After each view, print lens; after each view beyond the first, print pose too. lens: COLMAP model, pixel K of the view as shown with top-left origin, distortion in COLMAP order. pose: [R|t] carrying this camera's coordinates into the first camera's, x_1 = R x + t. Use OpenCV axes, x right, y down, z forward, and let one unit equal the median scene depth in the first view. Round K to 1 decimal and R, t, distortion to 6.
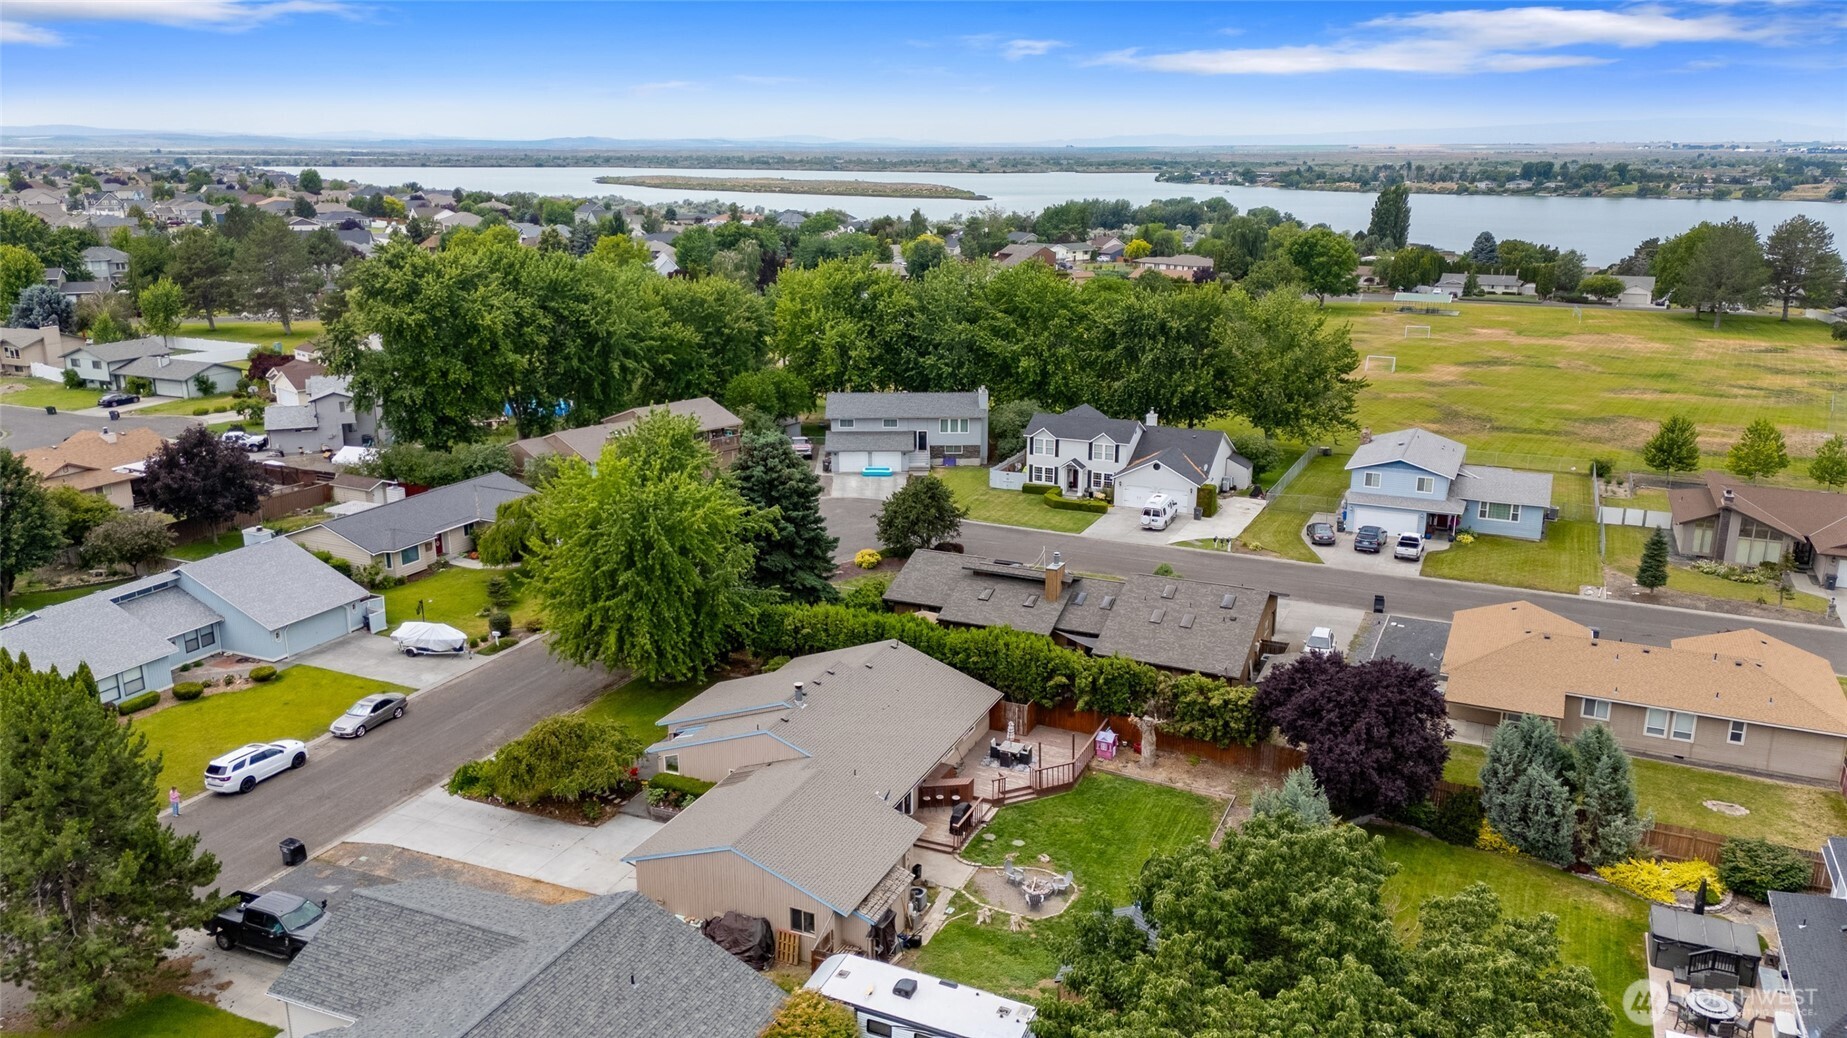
lens RADIAL K [[1317.5, 0, 923.5], [0, 1317.5, 519.0], [0, 0, 1]] dist [0.000954, -0.003922]
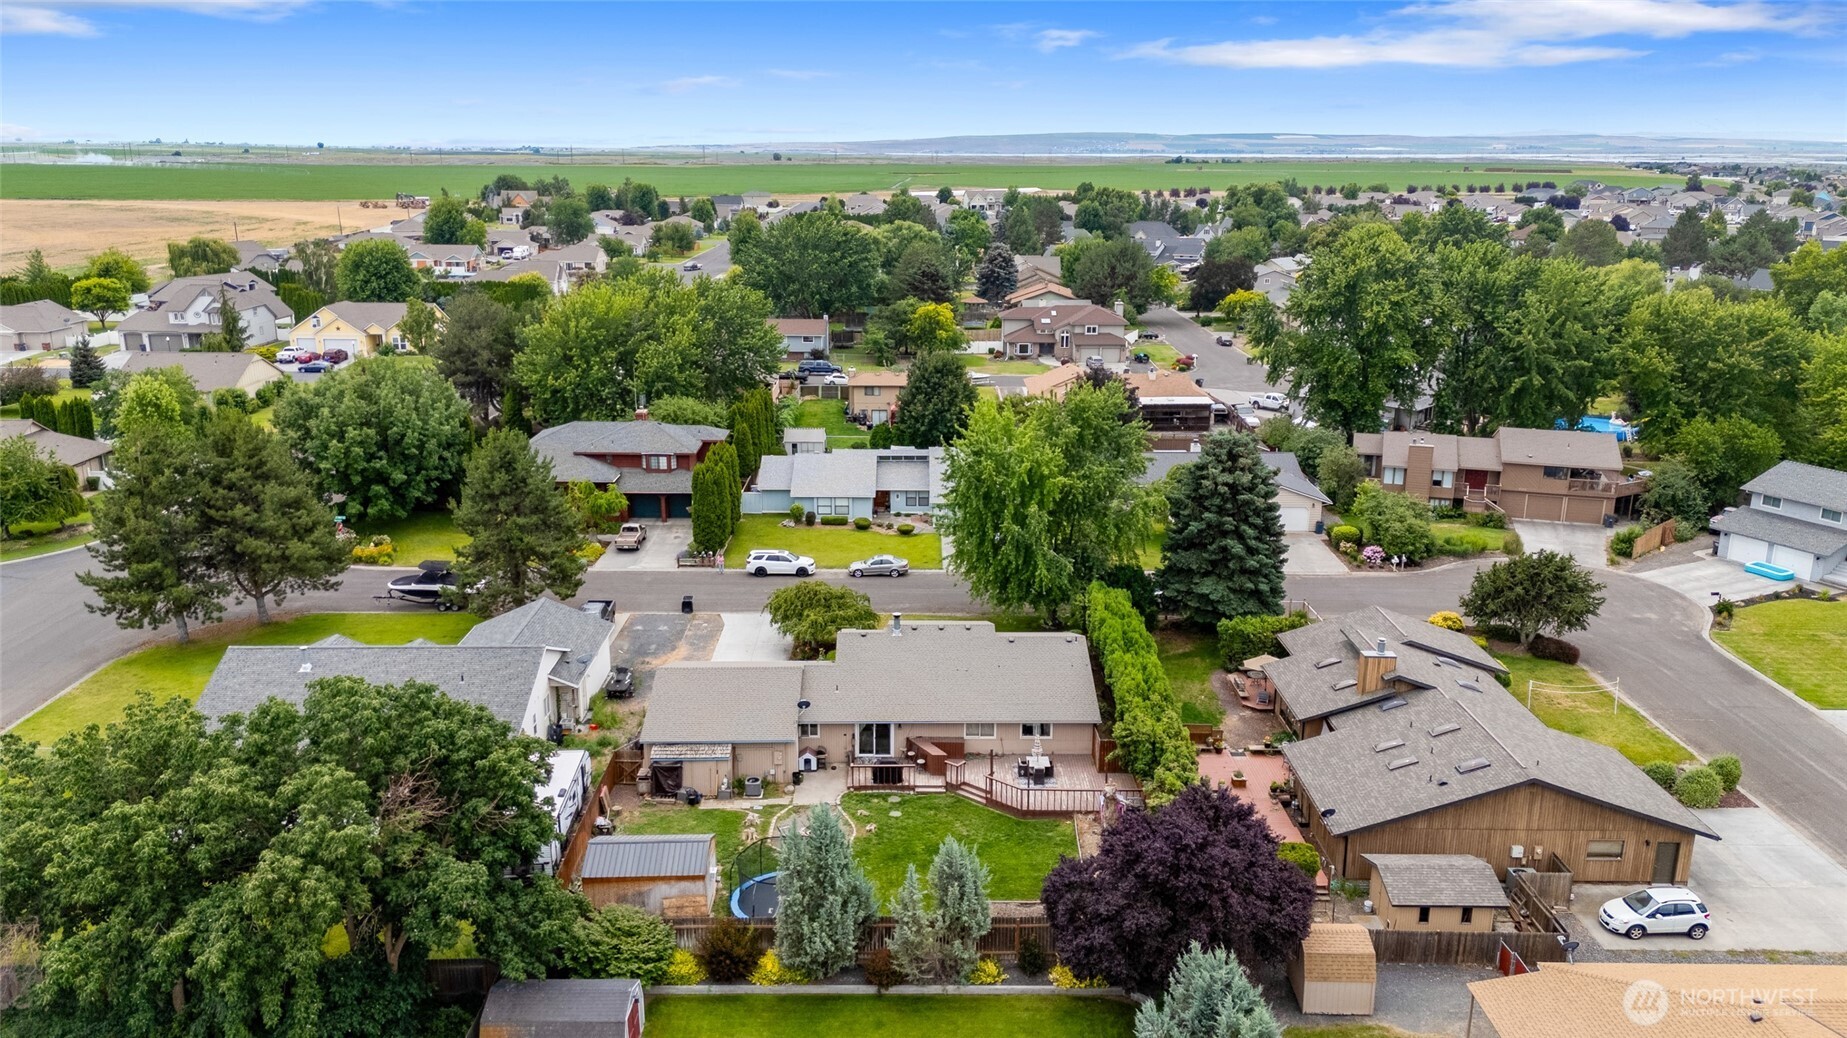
lens RADIAL K [[1317.5, 0, 923.5], [0, 1317.5, 519.0], [0, 0, 1]] dist [0.000954, -0.003922]
pose [[0.409525, 0.240223, -0.880104, 0.839455], [-0.241036, 0.958920, 0.149578, -0.120315], [0.879881, 0.150880, 0.450604, 0.470412]]
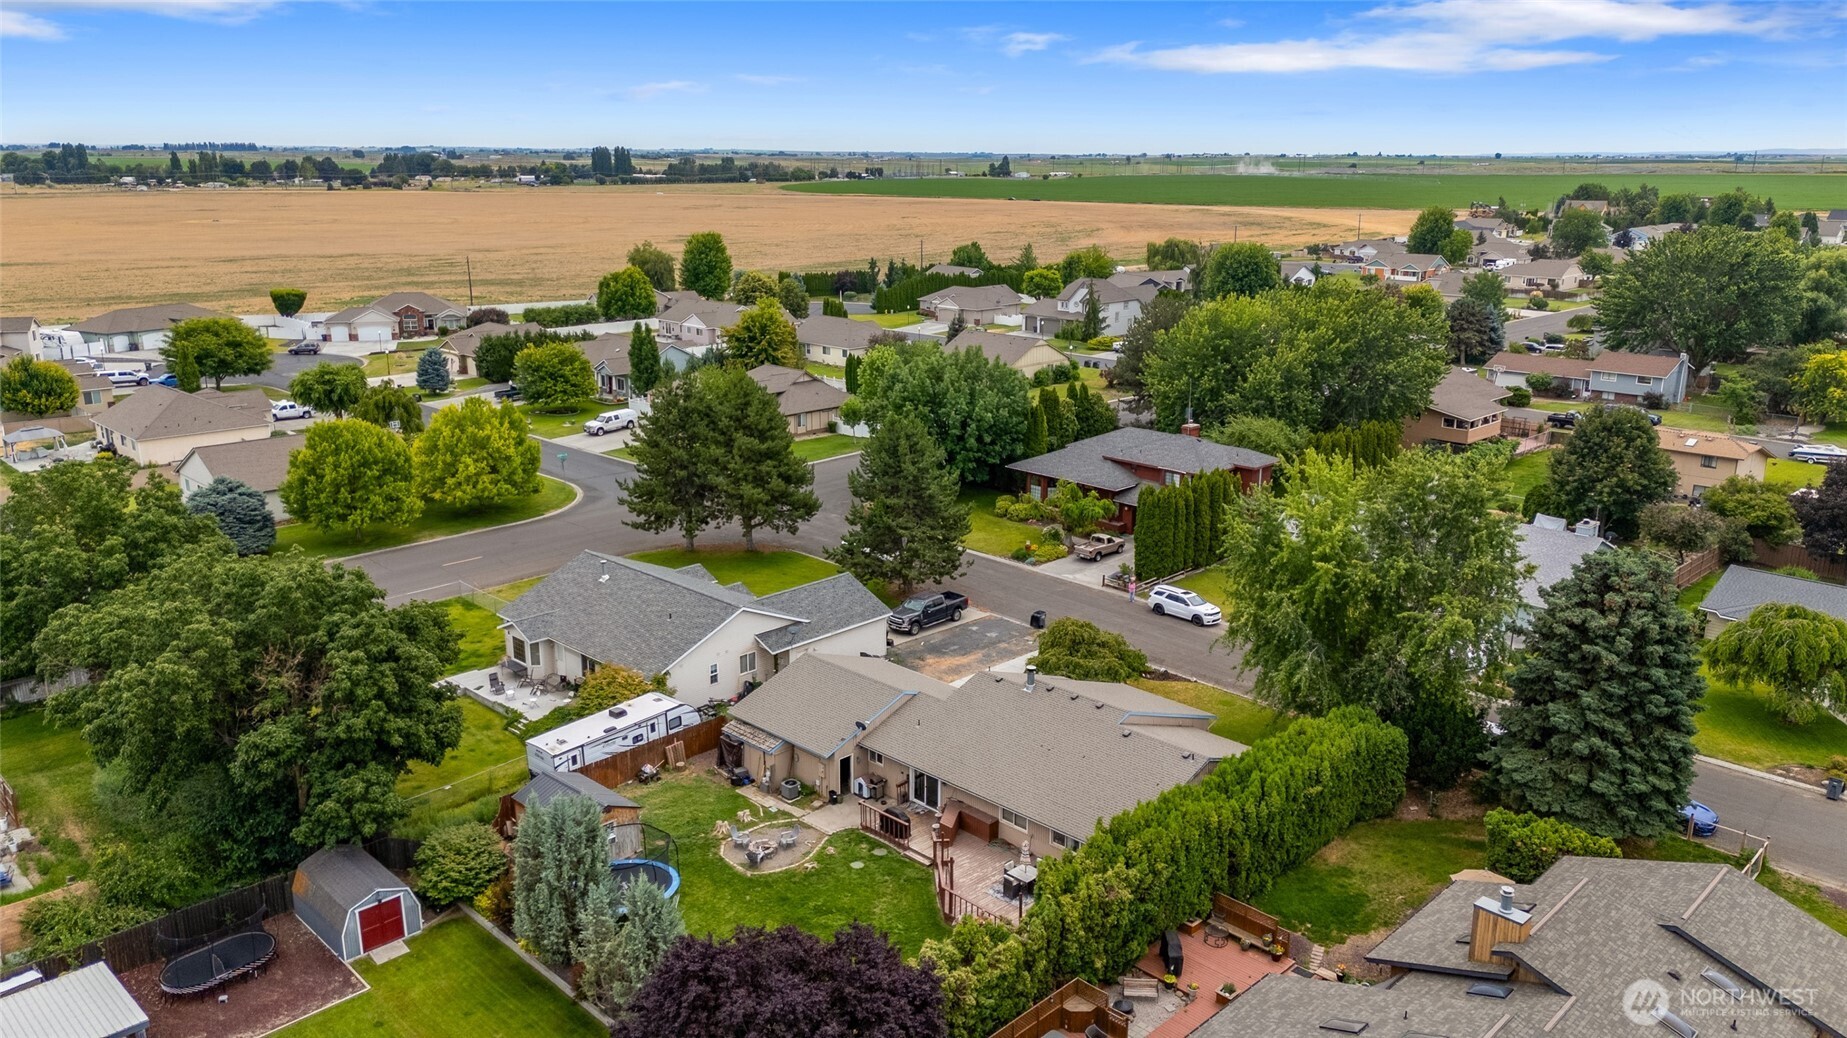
lens RADIAL K [[1317.5, 0, 923.5], [0, 1317.5, 519.0], [0, 0, 1]] dist [0.000954, -0.003922]
pose [[-0.371257, 0.237944, -0.897525, 0.762882], [-0.237365, 0.910171, 0.339481, -0.282383], [0.897678, 0.339075, -0.281428, 1.107022]]
